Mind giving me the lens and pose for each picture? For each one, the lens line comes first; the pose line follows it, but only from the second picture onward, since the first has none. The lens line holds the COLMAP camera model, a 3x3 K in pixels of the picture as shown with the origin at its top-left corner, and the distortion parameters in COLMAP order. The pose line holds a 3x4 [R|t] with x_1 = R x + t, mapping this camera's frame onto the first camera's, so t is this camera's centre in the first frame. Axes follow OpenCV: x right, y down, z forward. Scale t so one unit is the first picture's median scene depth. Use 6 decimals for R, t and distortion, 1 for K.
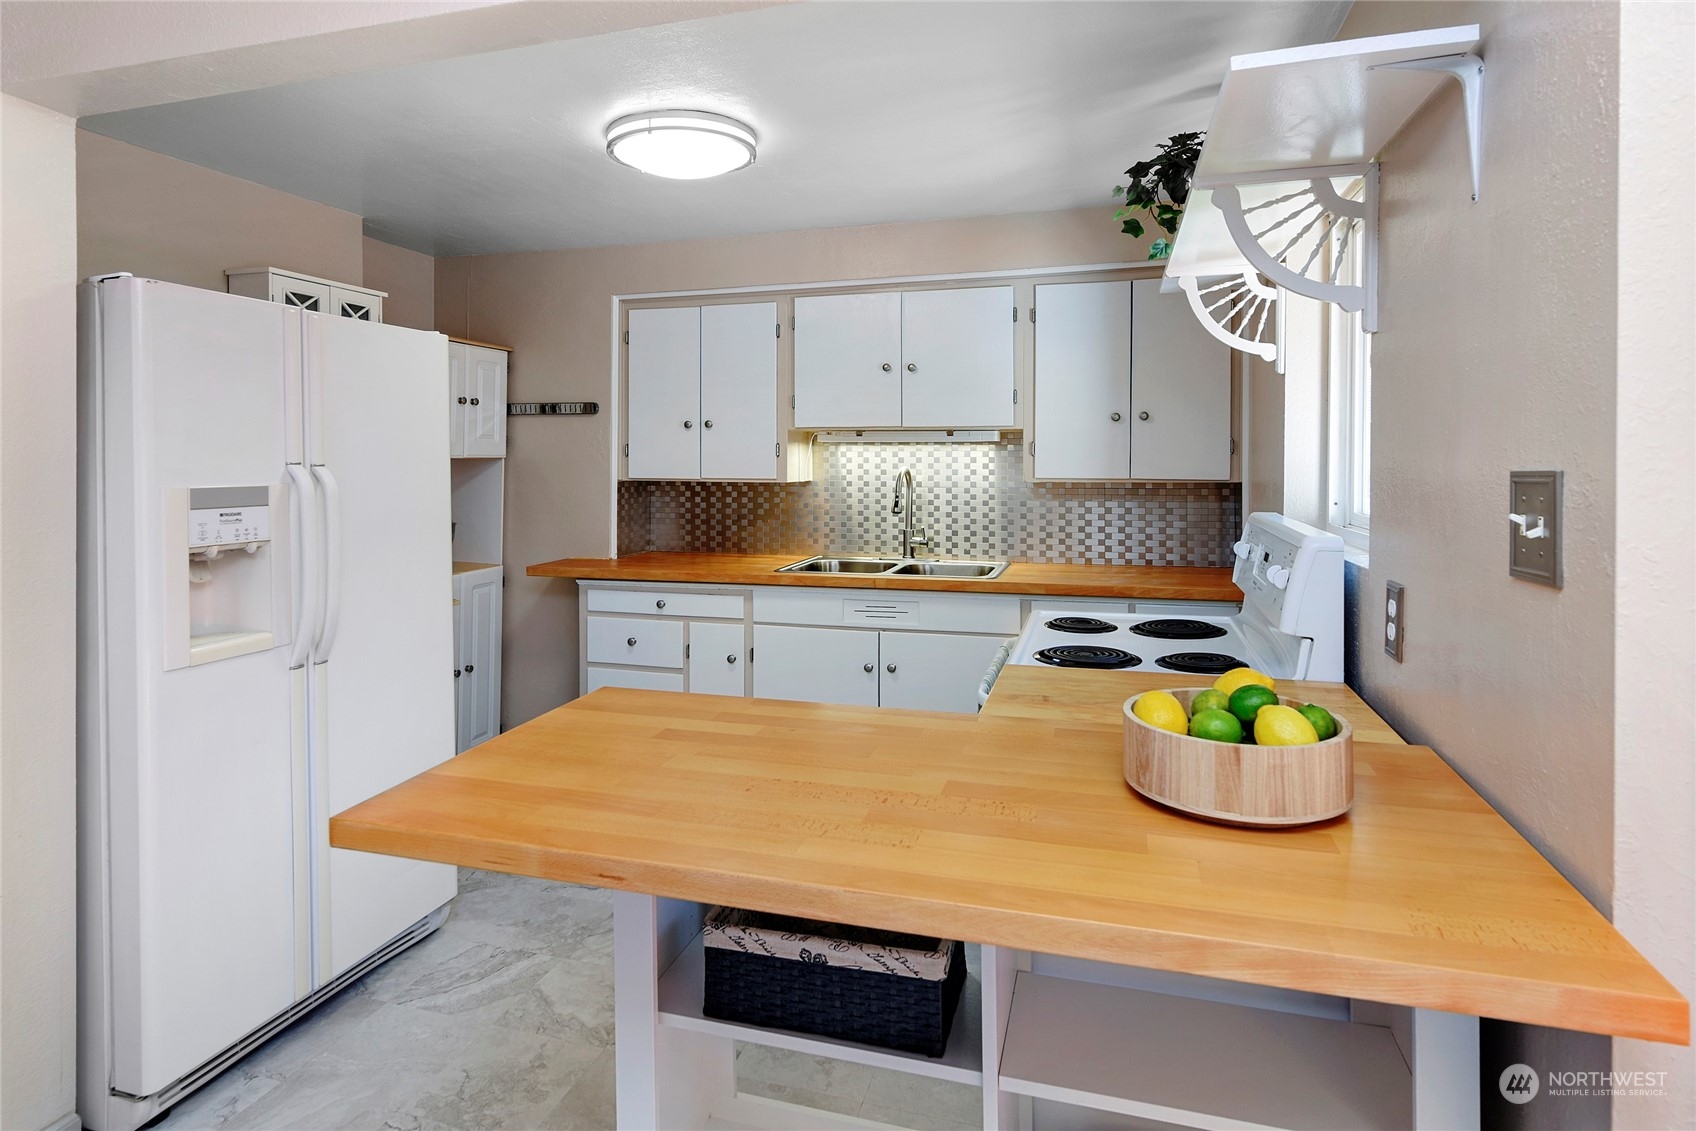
lens RADIAL K [[925.3, 0, 823.2], [0, 925.3, 455.3], [0, 0, 1]] dist [-0.000194, 0.000183]
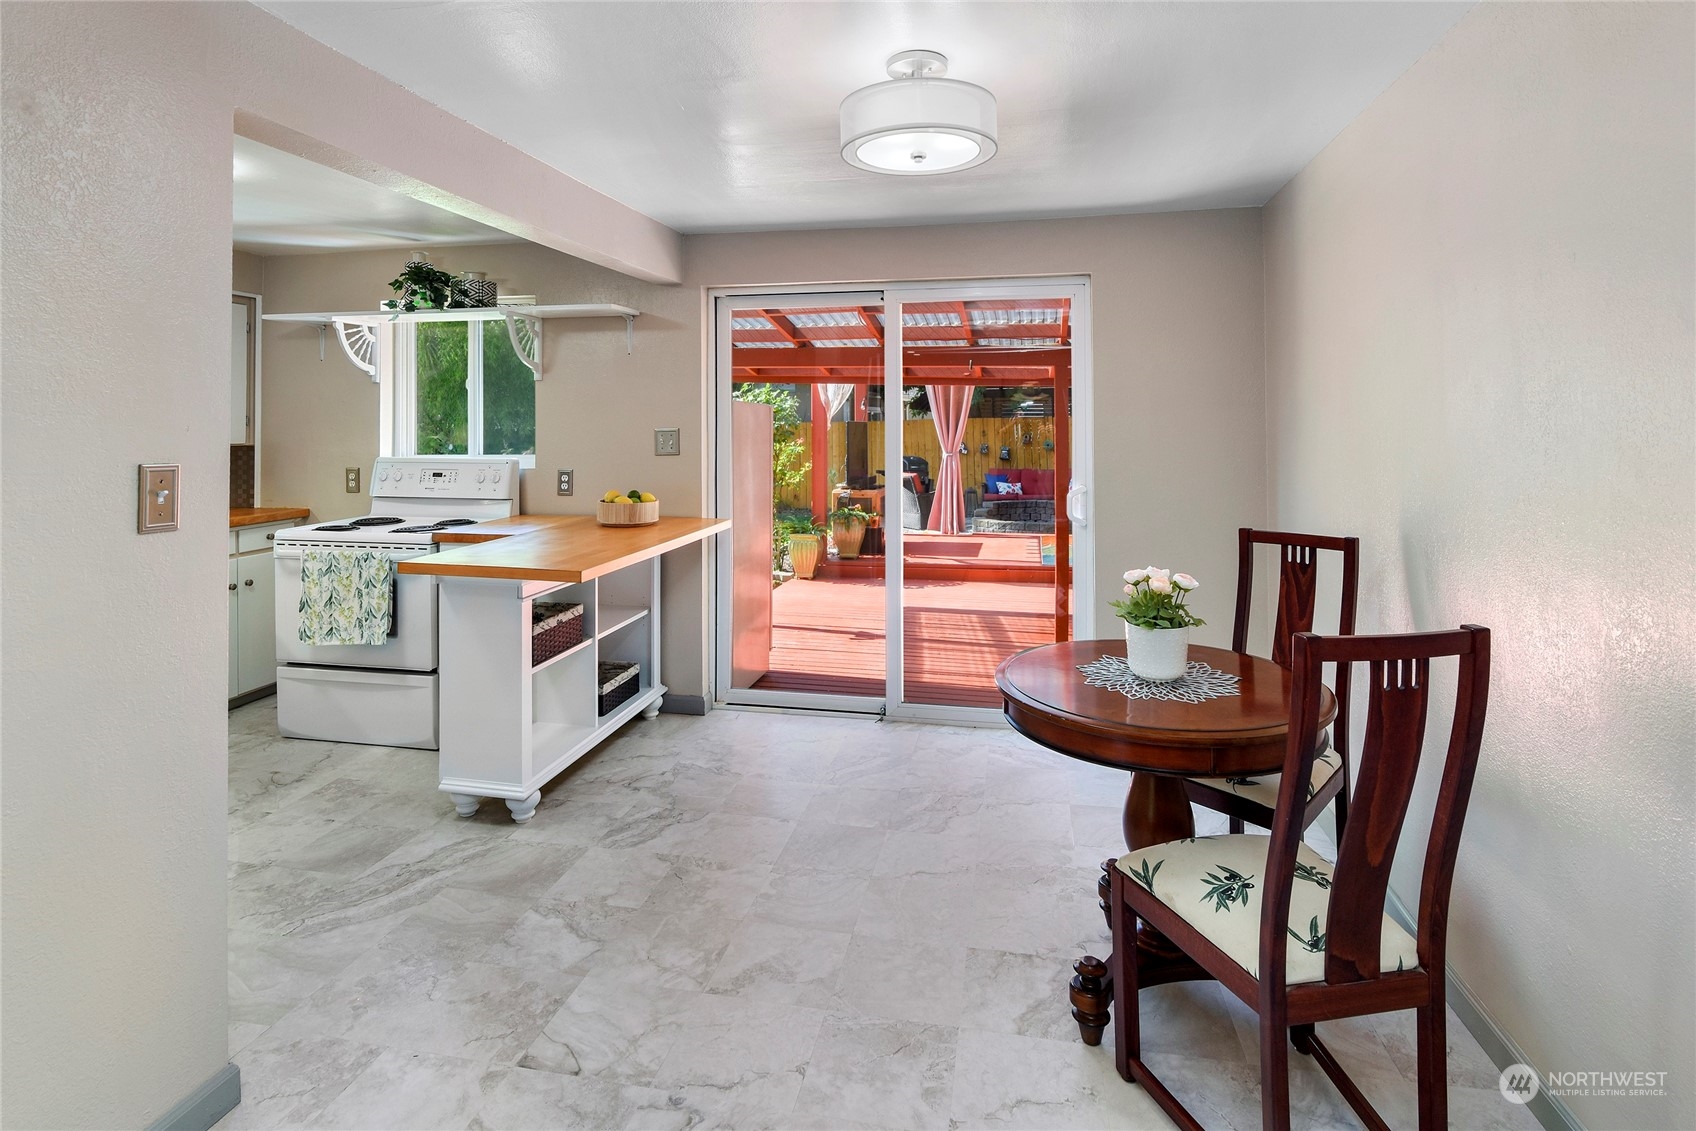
lens RADIAL K [[848.3, 0, 842.7], [0, 848.3, 414.1], [0, 0, 1]] dist [-0.002654, -0.001357]
pose [[-0.101715, 0.013387, 0.994724, -0.939590], [0.005428, 0.999902, -0.012902, 0.001947], [-0.994799, 0.004087, -0.101777, 0.178430]]
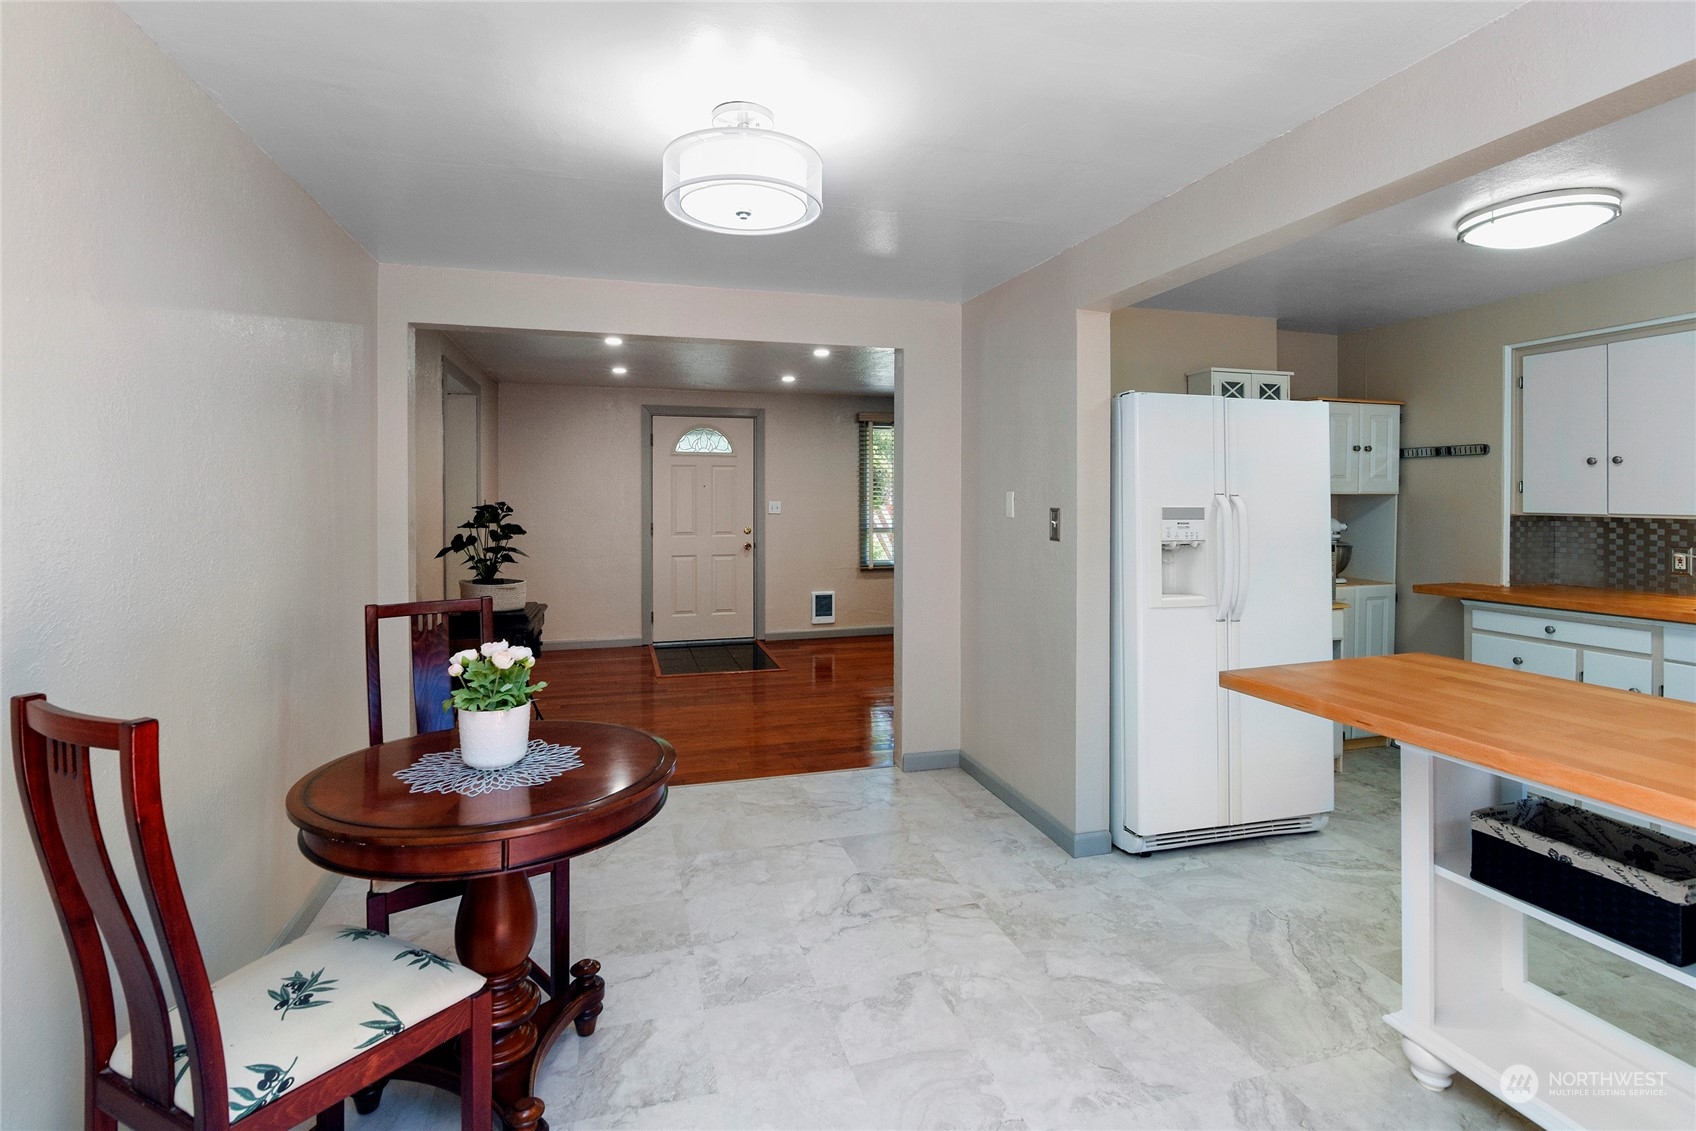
lens RADIAL K [[824.6, 0, 871.9], [0, 824.6, 500.7], [0, 0, 1]] dist [-0.004058, -0.000652]
pose [[0.578692, 0.003165, -0.815540, 0.149171], [-0.001675, 0.999995, 0.002692, 0.010644], [0.815544, -0.000191, 0.578694, -0.194479]]
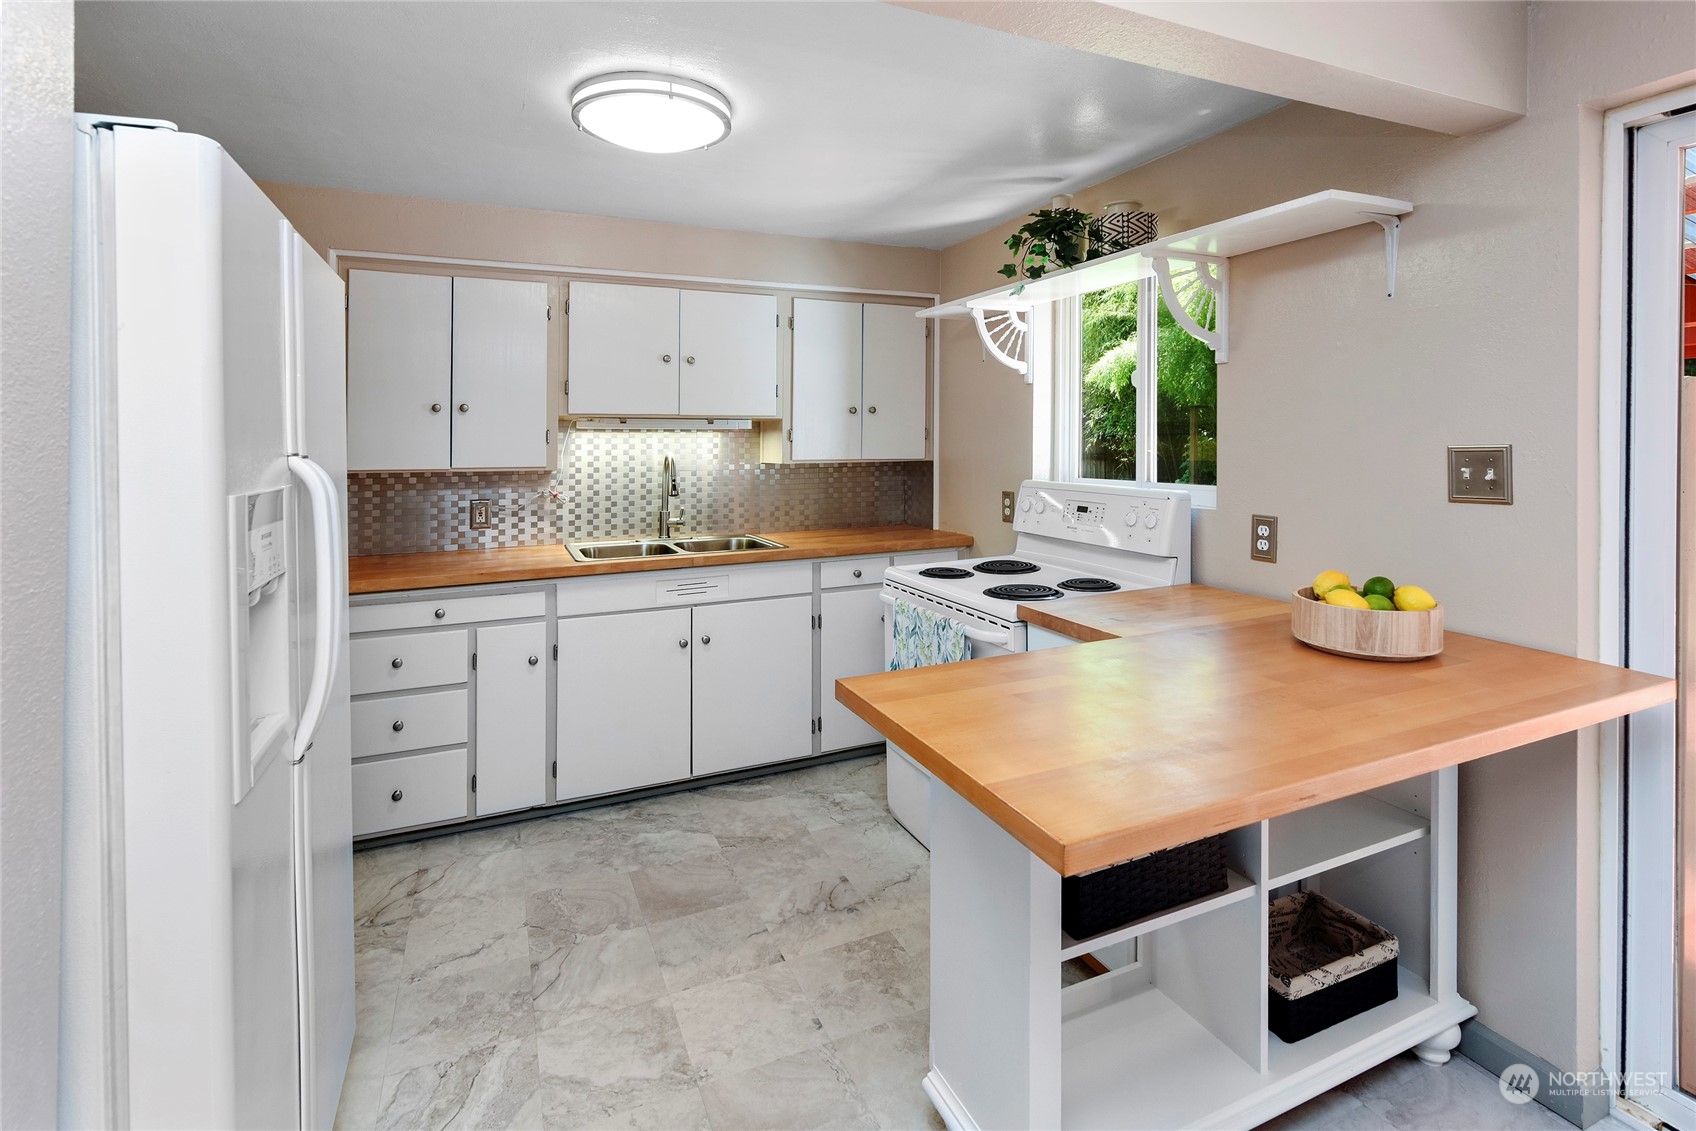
lens RADIAL K [[799.2, 0, 844.2], [0, 799.2, 443.2], [0, 0, 1]] dist [-0.001997, -0.000312]
pose [[0.747680, -0.003552, 0.664050, -0.399734], [0.004854, 0.999988, -0.000117, 0.002932], [-0.664041, 0.003311, 0.747688, 0.190878]]
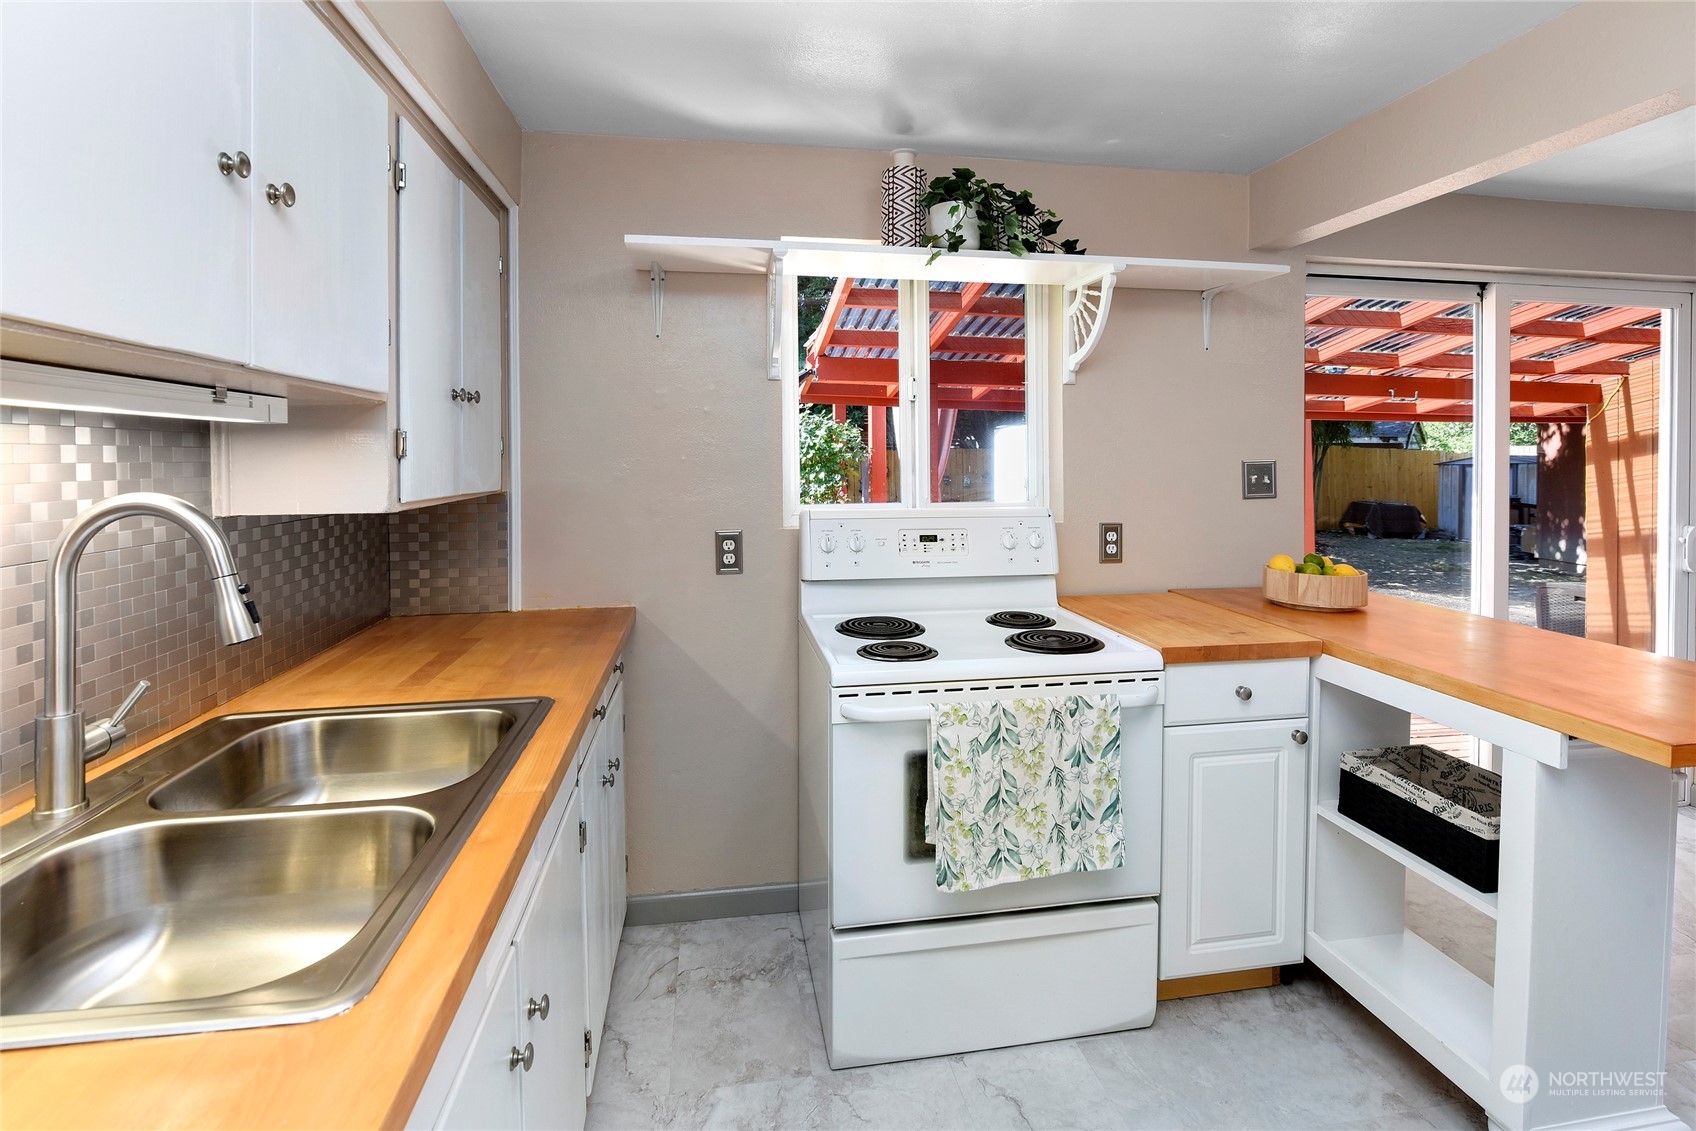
lens RADIAL K [[800.2, 0, 845.0], [0, 800.2, 480.2], [0, 0, 1]] dist [-0.000343, -0.000084]
pose [[-0.451688, -0.024478, 0.891840, -0.266162], [0.006533, 0.999506, 0.030742, -0.000347], [-0.892152, 0.019712, -0.451305, 0.969773]]
